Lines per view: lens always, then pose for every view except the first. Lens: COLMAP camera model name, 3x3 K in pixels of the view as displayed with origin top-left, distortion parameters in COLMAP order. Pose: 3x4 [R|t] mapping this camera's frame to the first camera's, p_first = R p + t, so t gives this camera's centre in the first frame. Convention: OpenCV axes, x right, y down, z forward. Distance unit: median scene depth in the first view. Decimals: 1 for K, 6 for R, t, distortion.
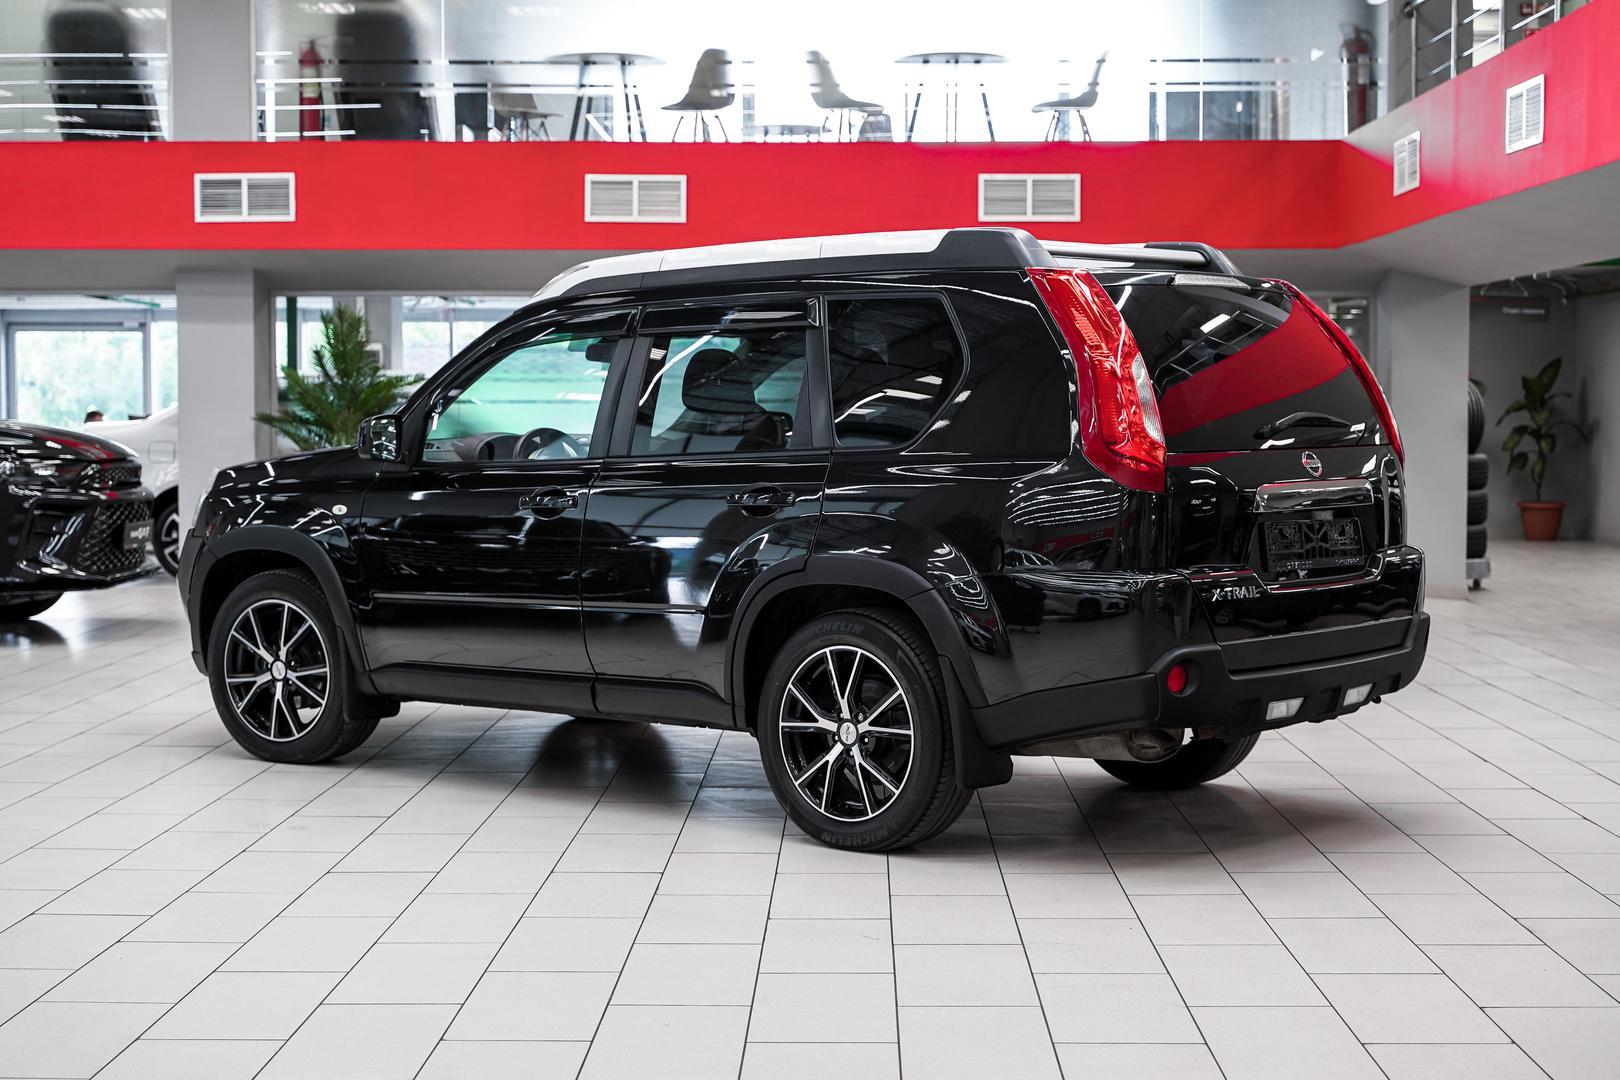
lens RADIAL K [[2450.8, 0, 810.0], [0, 2450.8, 540.0], [0, 0, 1]] dist [0.024585, -0.062423]
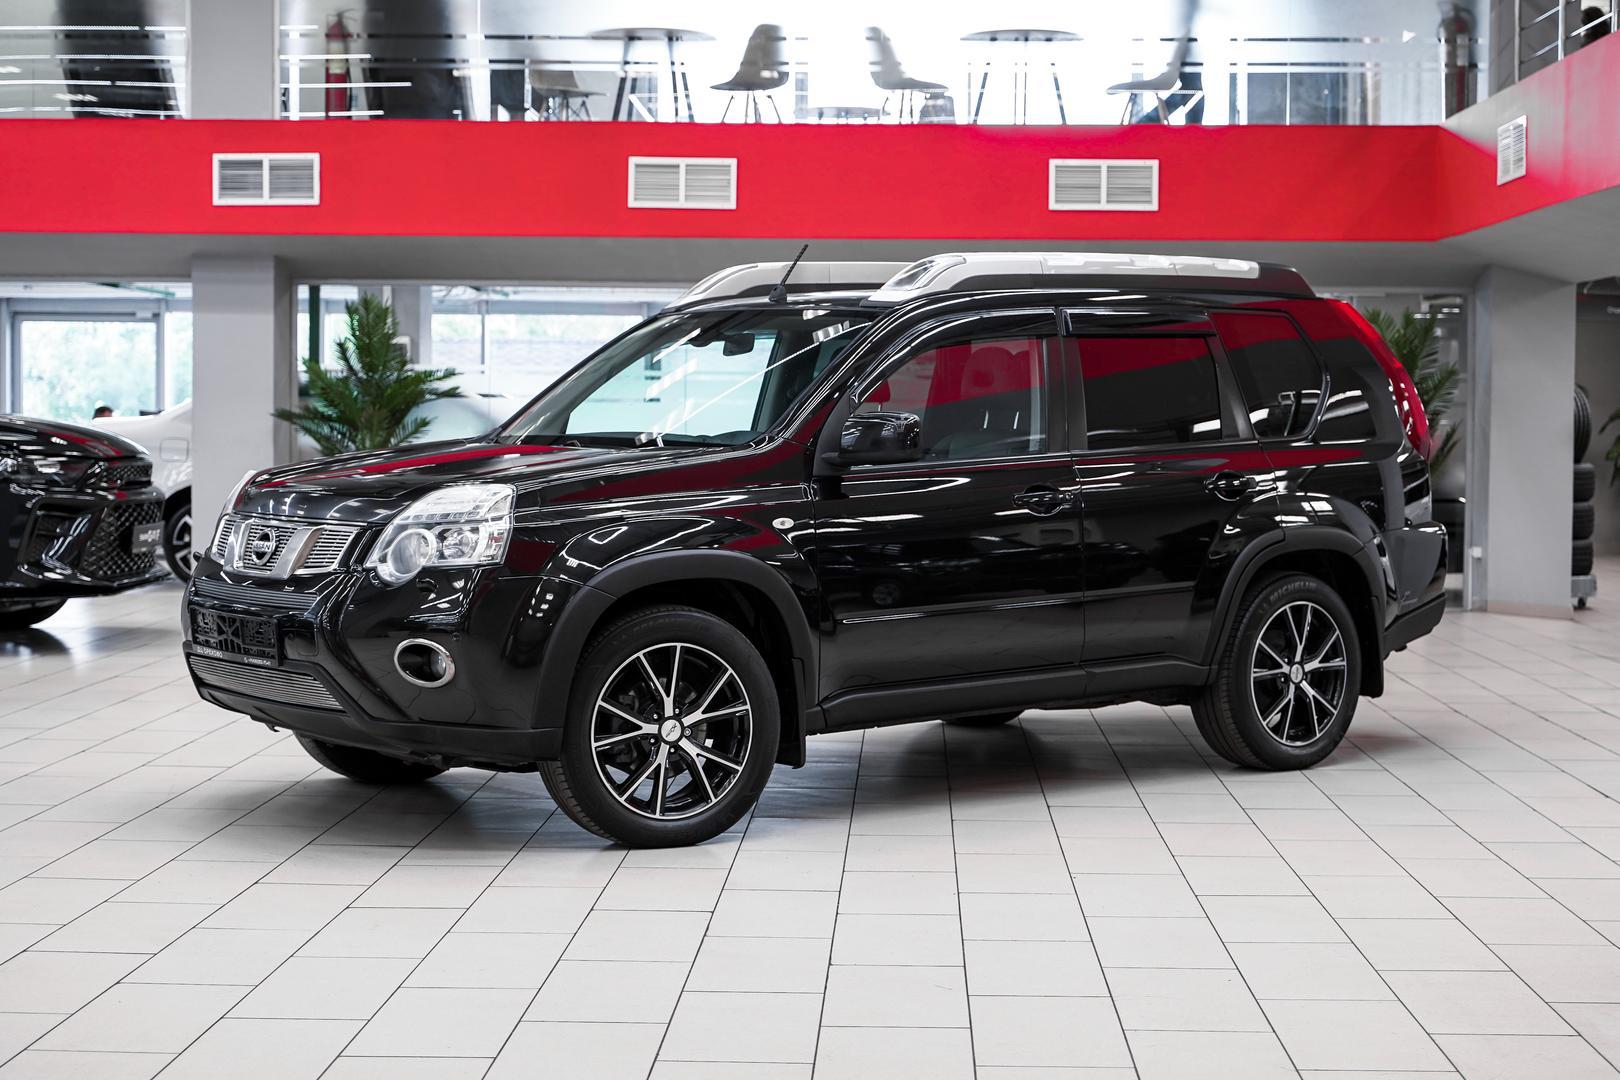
lens RADIAL K [[2595.3, 0, 824.9], [0, 2595.3, 498.5], [0, 0, 1]] dist [0.003600, 0.044240]
pose [[0.999885, 0.008178, -0.012786, -0.002969], [-0.008429, 0.999771, -0.019685, 0.000165], [0.012622, 0.019791, 0.999724, 0.012678]]
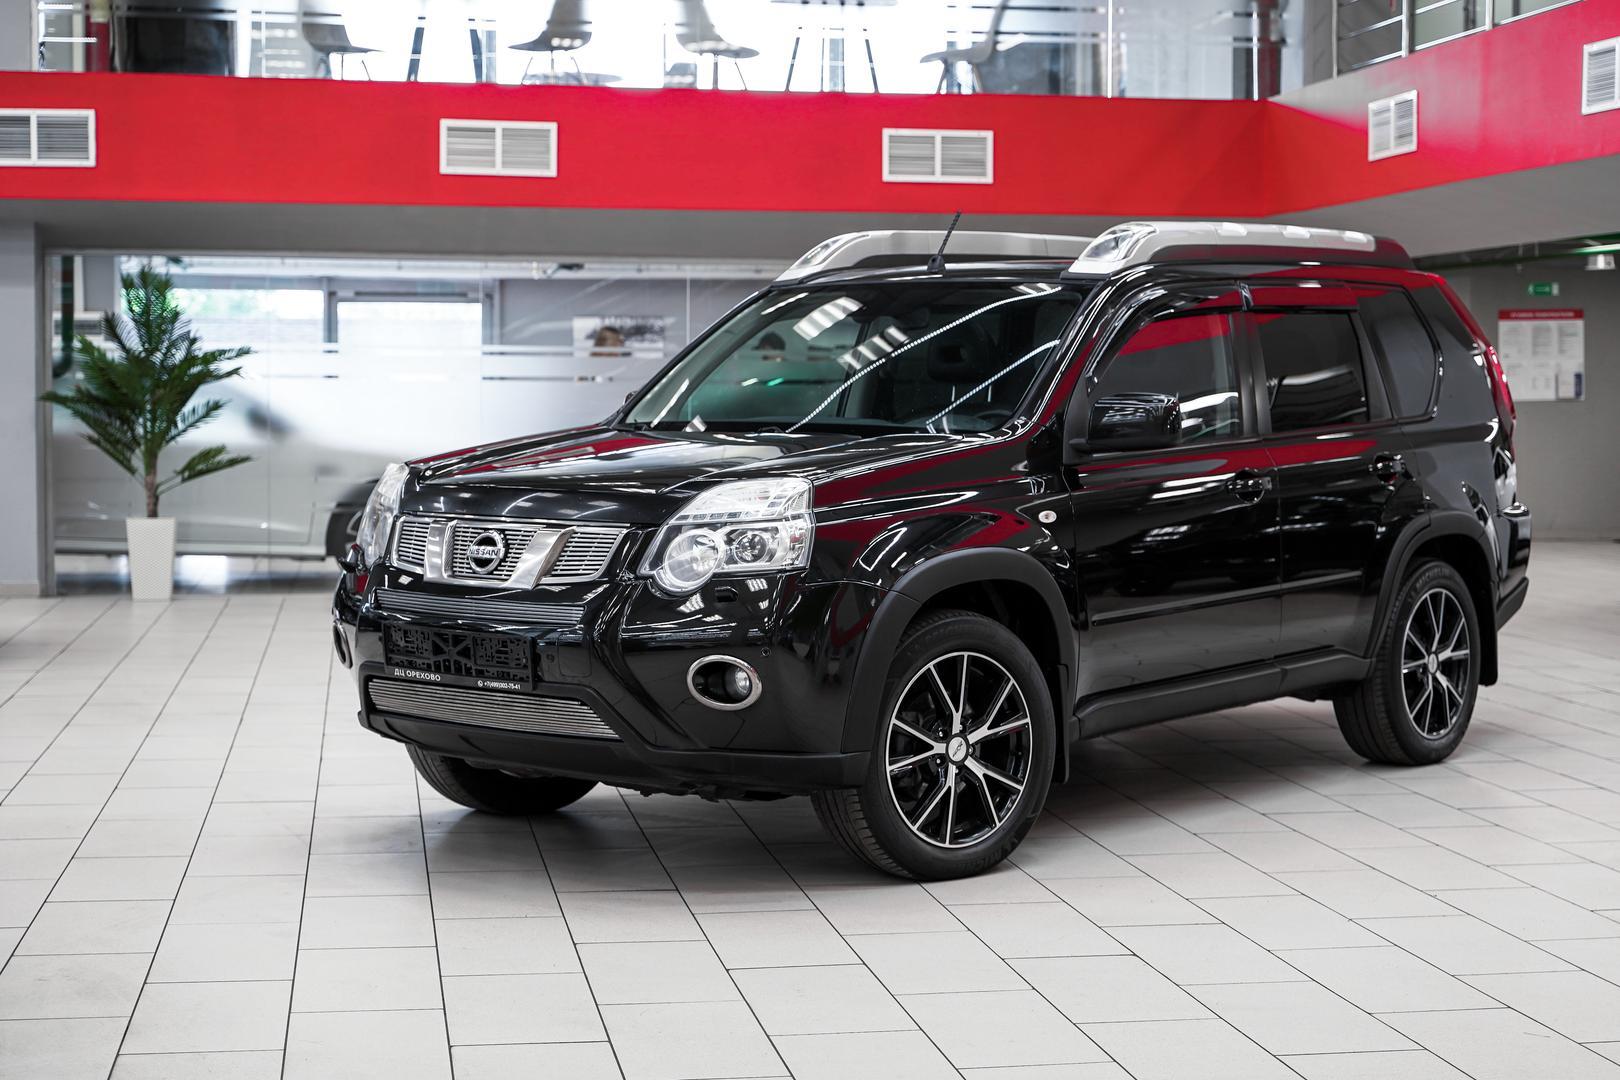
lens RADIAL K [[2590.5, 0, 810.0], [0, 2590.5, 540.0], [0, 0, 1]] dist [0.001518, 0.011009]
pose [[0.982654, -0.007579, 0.185294, -0.128906], [0.006845, 0.999966, 0.004603, -0.002850], [-0.185323, -0.003255, 0.982672, 0.068356]]
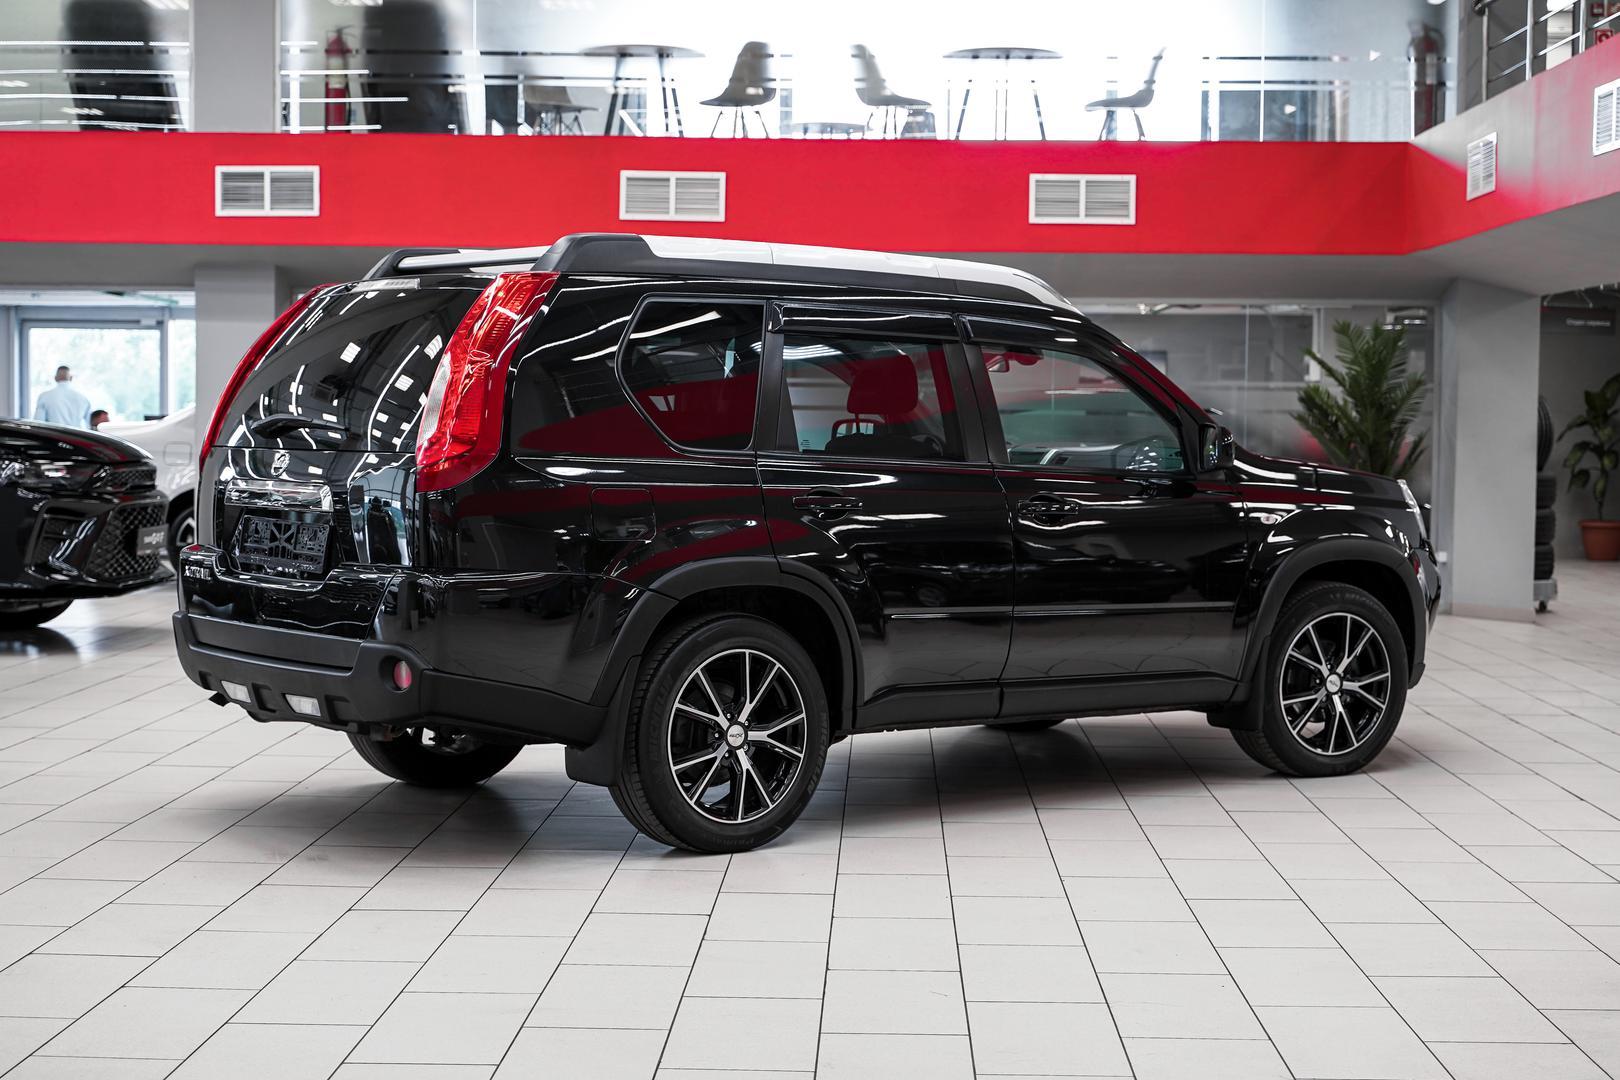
lens RADIAL K [[2490.3, 0, 810.4], [0, 2490.3, 525.7], [0, 0, 1]] dist [0.011811, -0.004671]
pose [[0.999896, 0.010910, -0.009476, -0.006140], [-0.011000, 0.999895, -0.009469, -0.001225], [0.009371, 0.009572, 0.999910, 0.023961]]
